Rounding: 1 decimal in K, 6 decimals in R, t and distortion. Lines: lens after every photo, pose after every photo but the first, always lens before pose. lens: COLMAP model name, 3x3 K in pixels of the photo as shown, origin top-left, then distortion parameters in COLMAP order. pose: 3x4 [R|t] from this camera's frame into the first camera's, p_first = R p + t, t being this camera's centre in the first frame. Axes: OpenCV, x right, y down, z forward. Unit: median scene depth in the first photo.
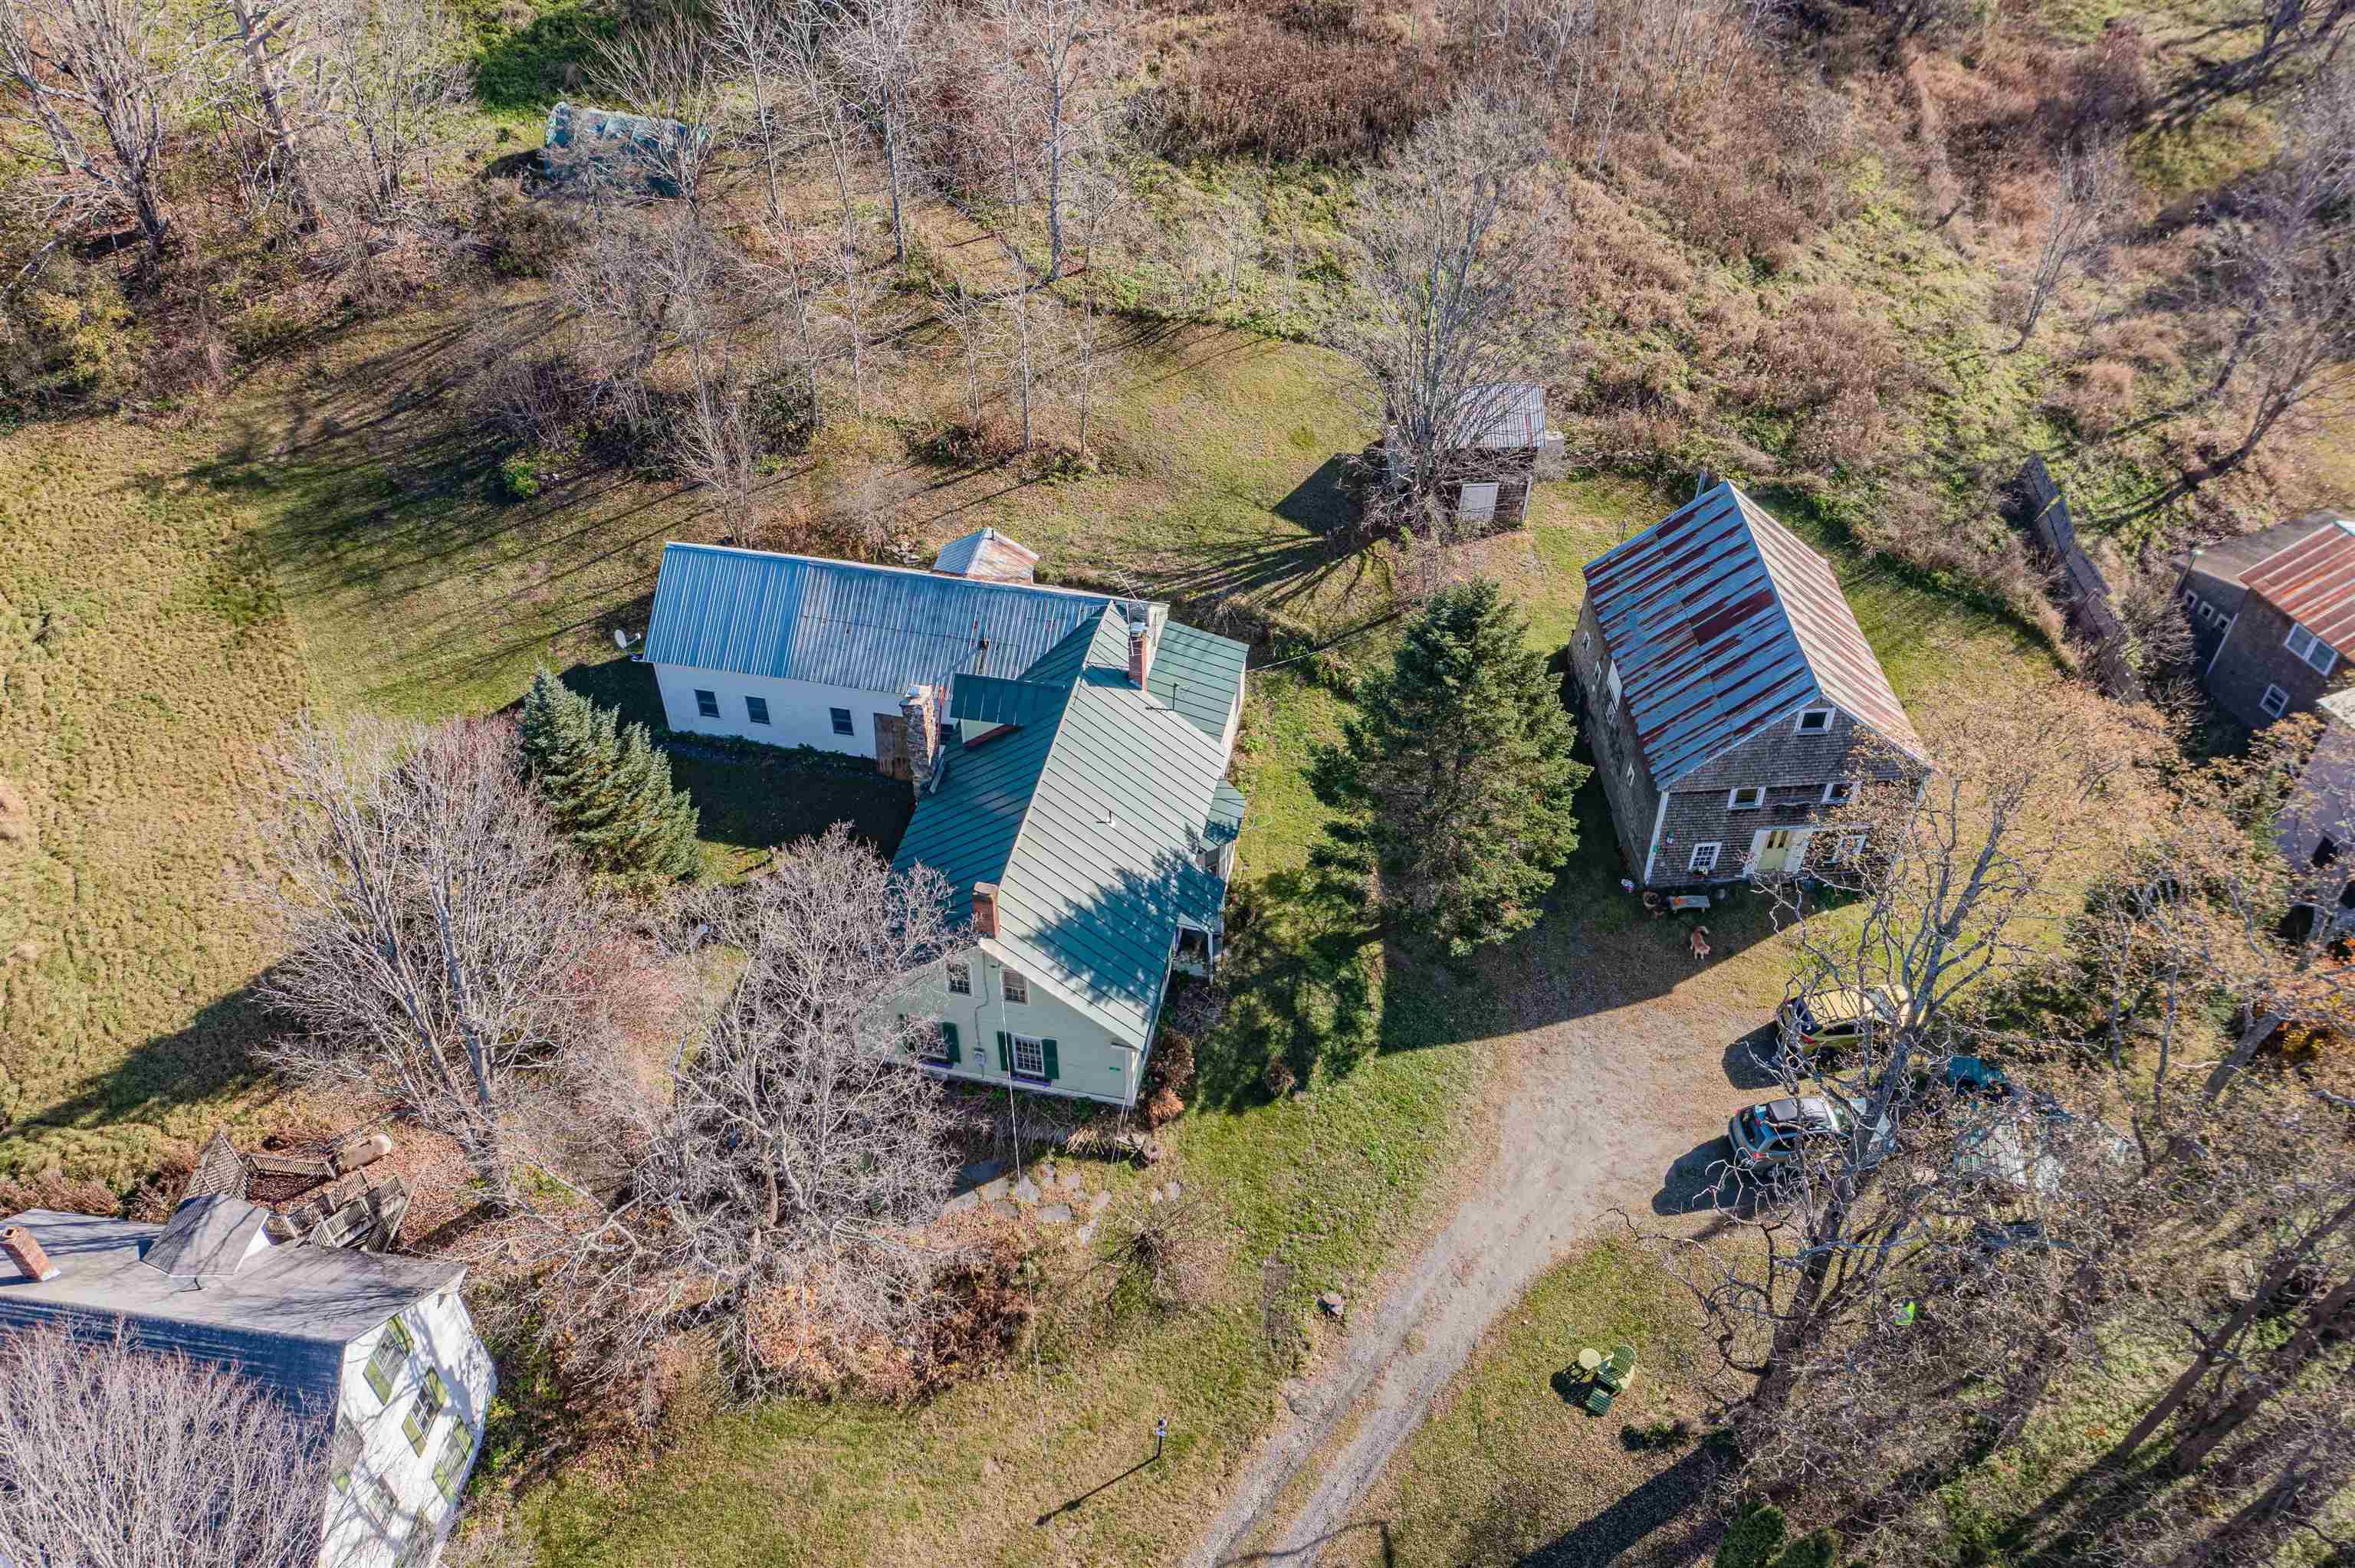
lens RADIAL K [[1862.3, 0, 1177.5], [0, 1862.3, 784.0], [0, 0, 1]] dist [-0.009555, -0.004319]
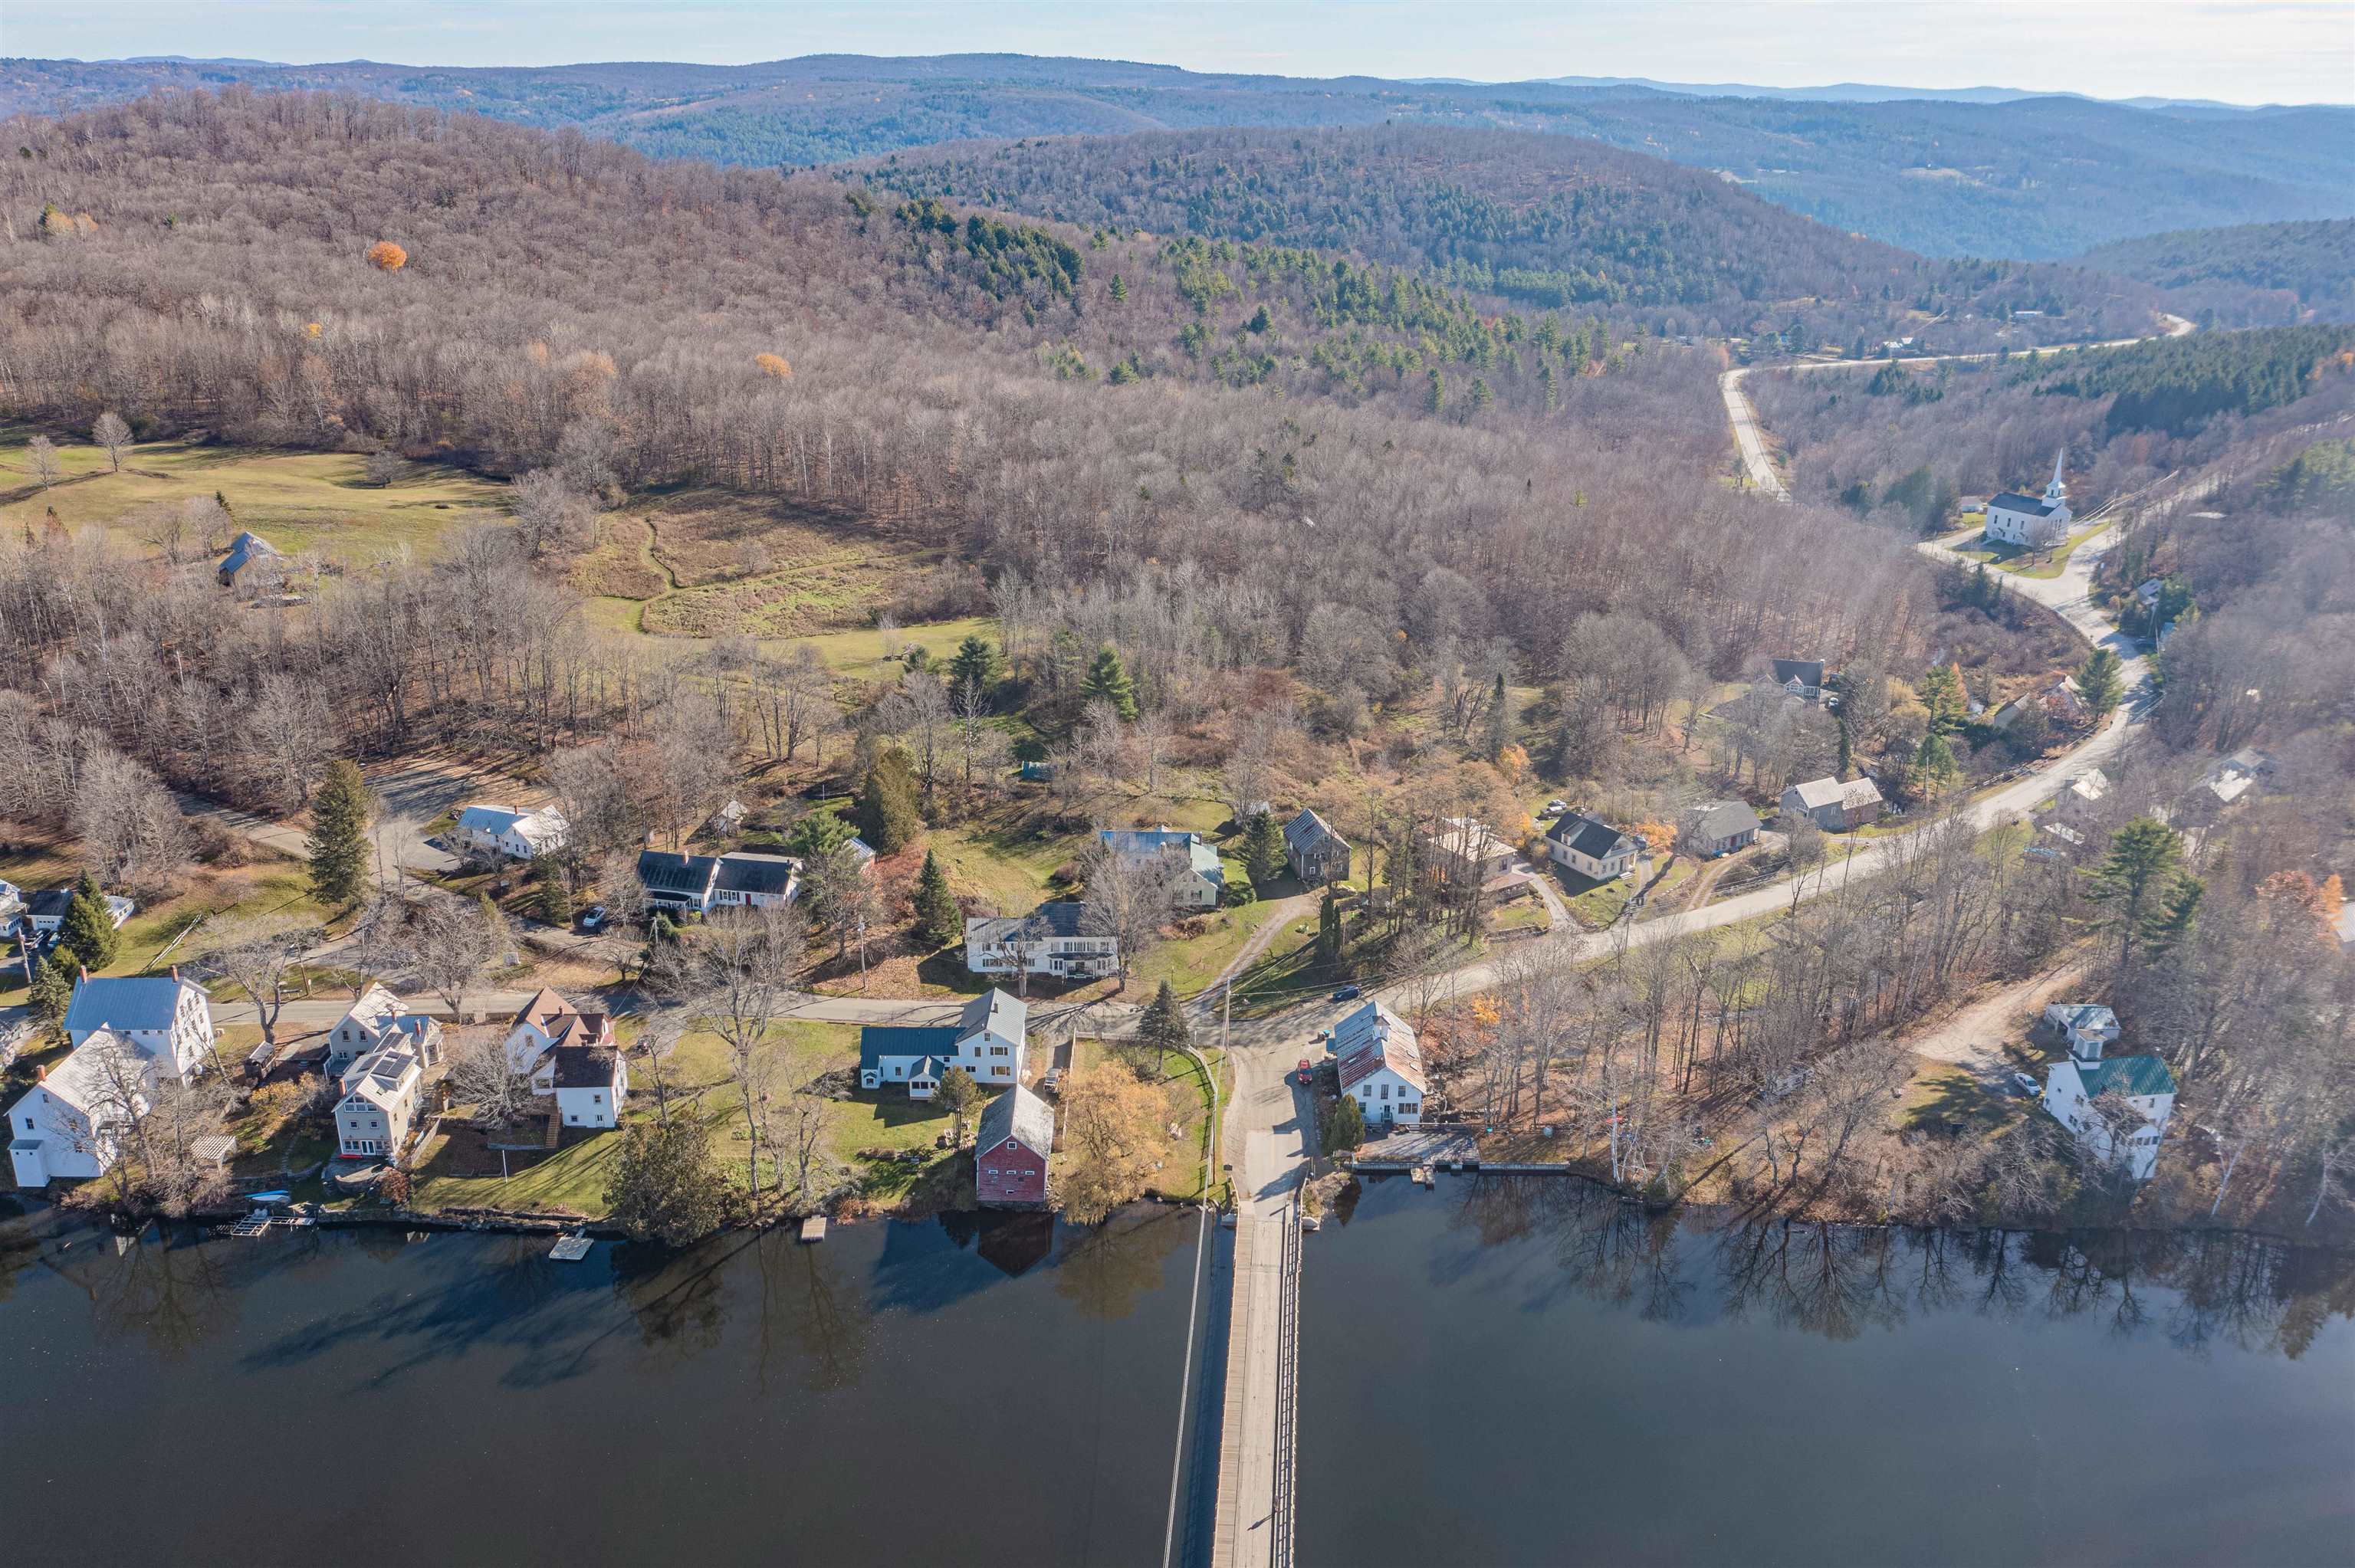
lens RADIAL K [[1862.3, 0, 1177.5], [0, 1862.3, 784.0], [0, 0, 1]] dist [-0.009555, -0.004319]
pose [[0.983637, -0.053125, 0.172154, -0.754755], [0.117278, 0.914174, -0.387984, 1.396015], [-0.136767, 0.401825, 0.905445, -2.923018]]
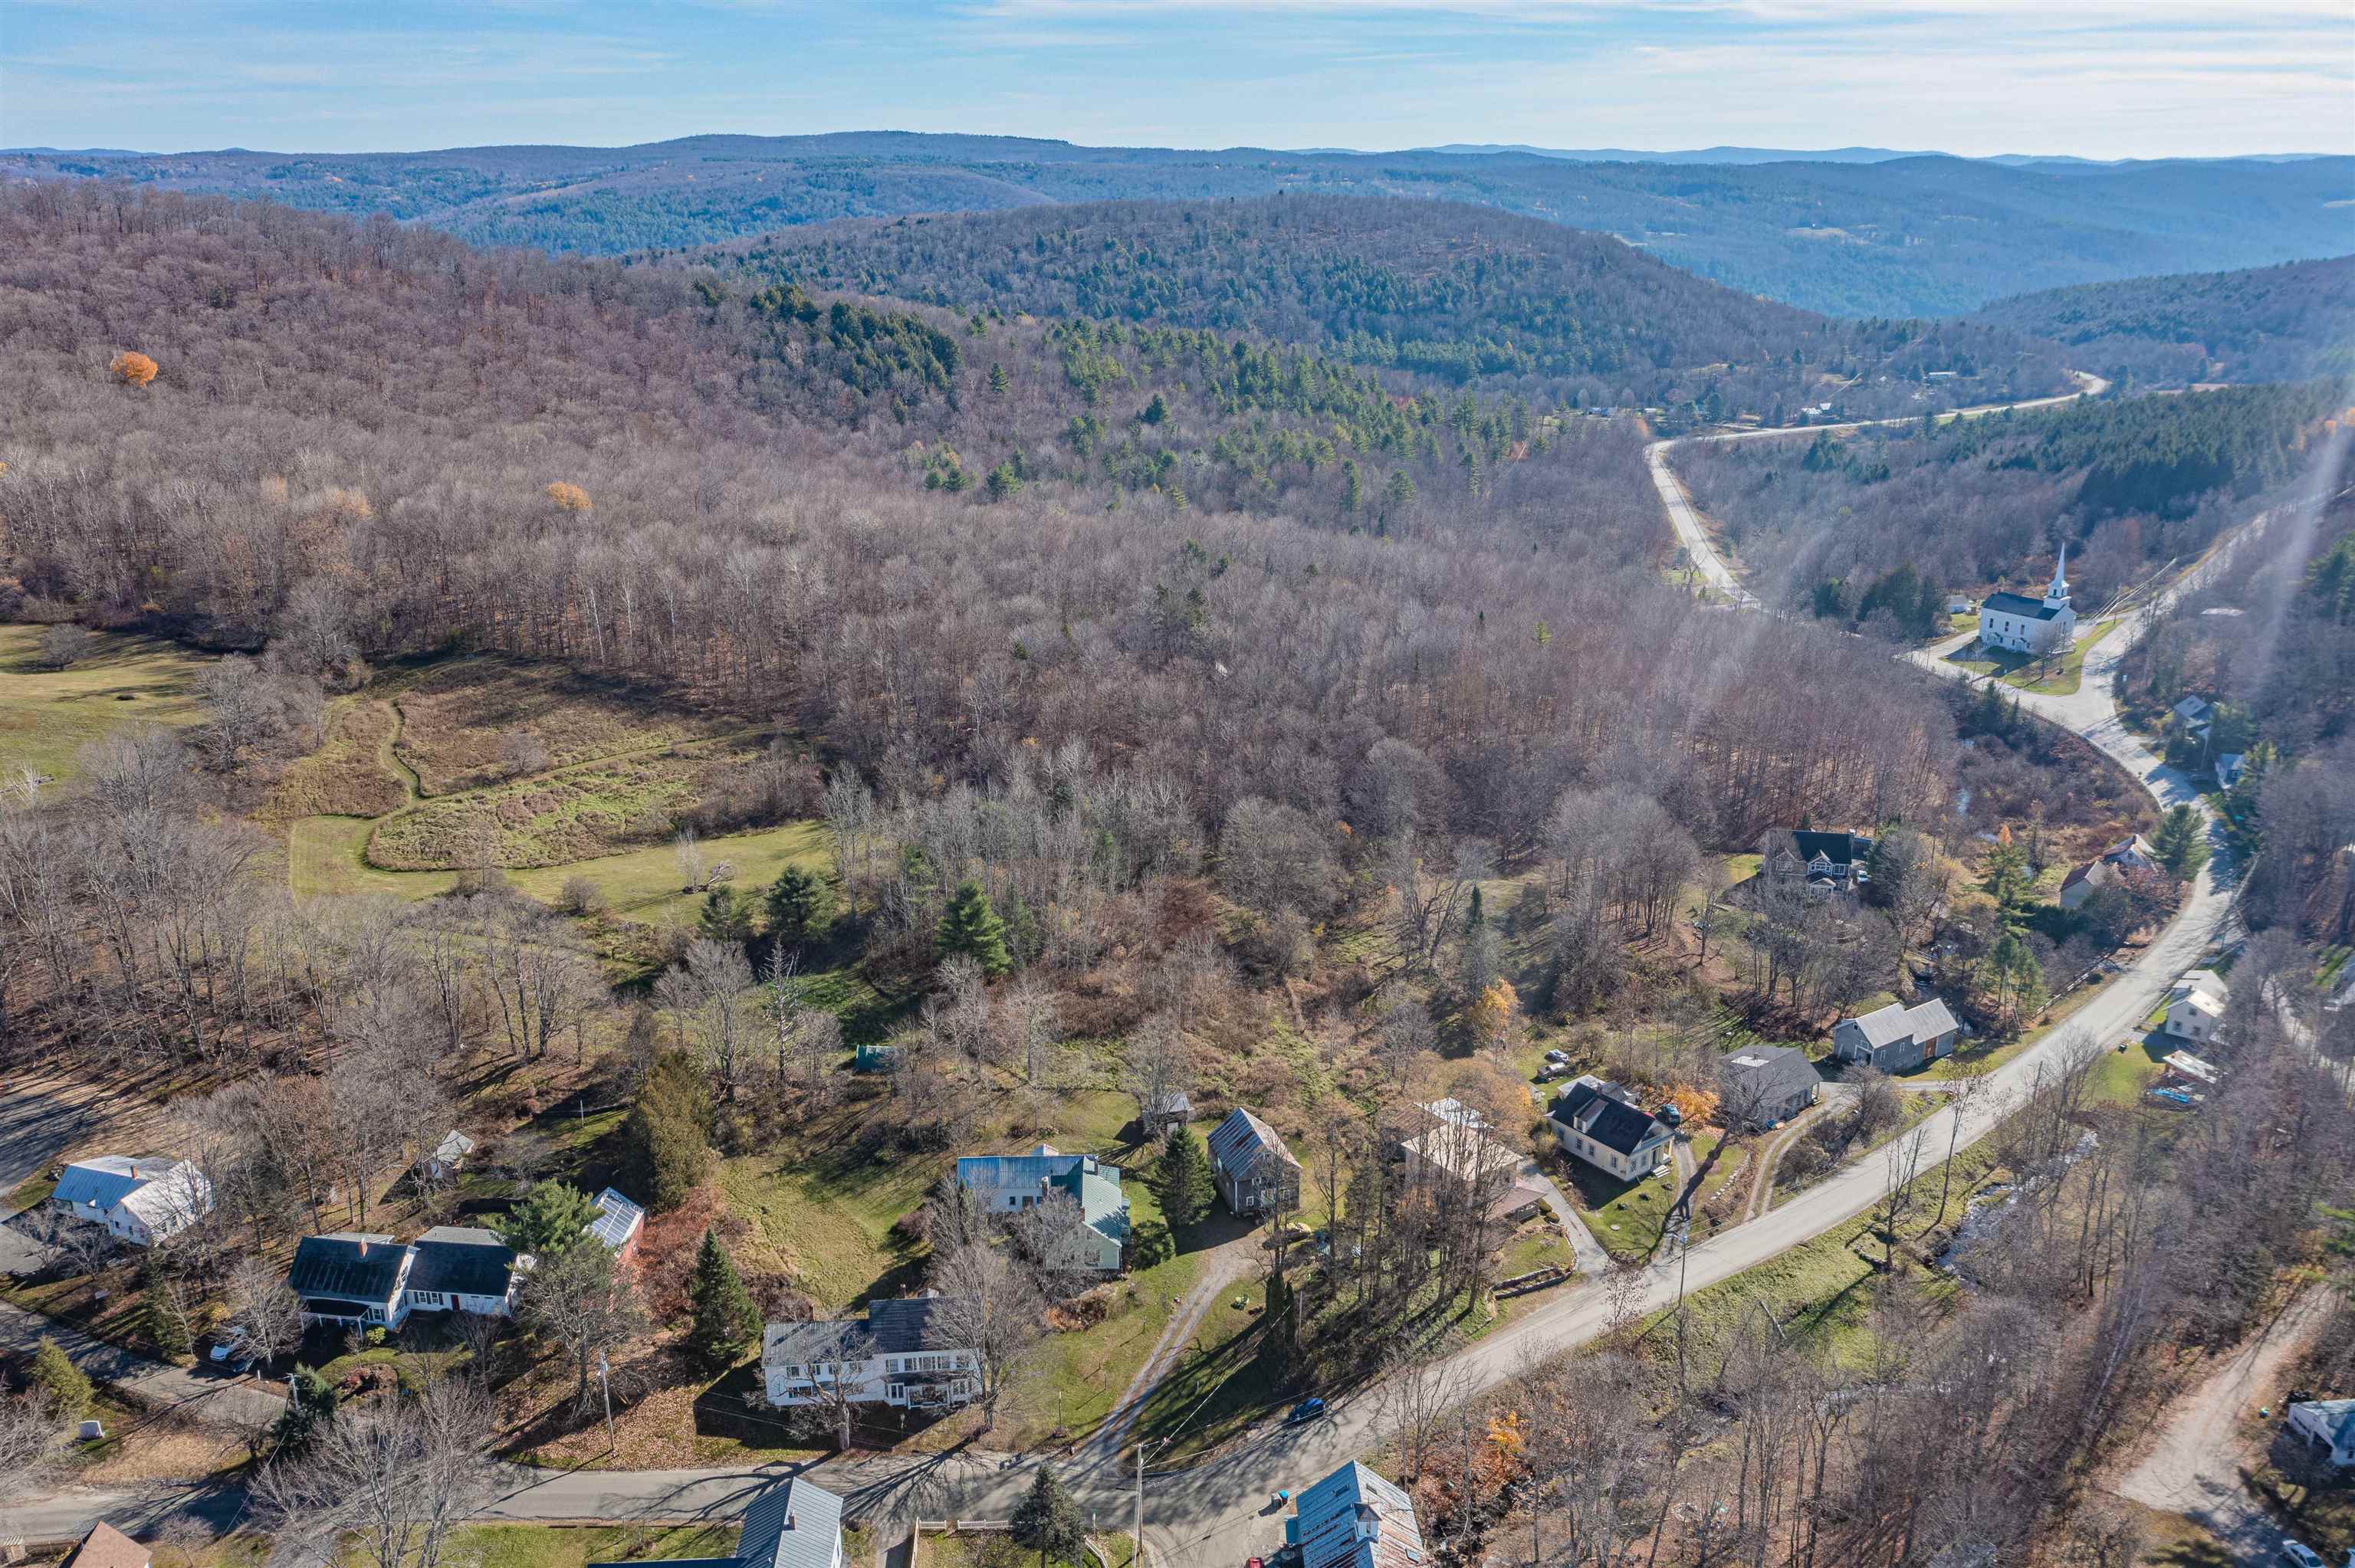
lens RADIAL K [[1862.3, 0, 1177.5], [0, 1862.3, 784.0], [0, 0, 1]] dist [-0.009555, -0.004319]
pose [[0.971991, -0.079301, 0.221234, -0.497547], [0.167071, 0.895212, -0.413139, 0.644923], [-0.165289, 0.438529, 0.883386, -2.125290]]
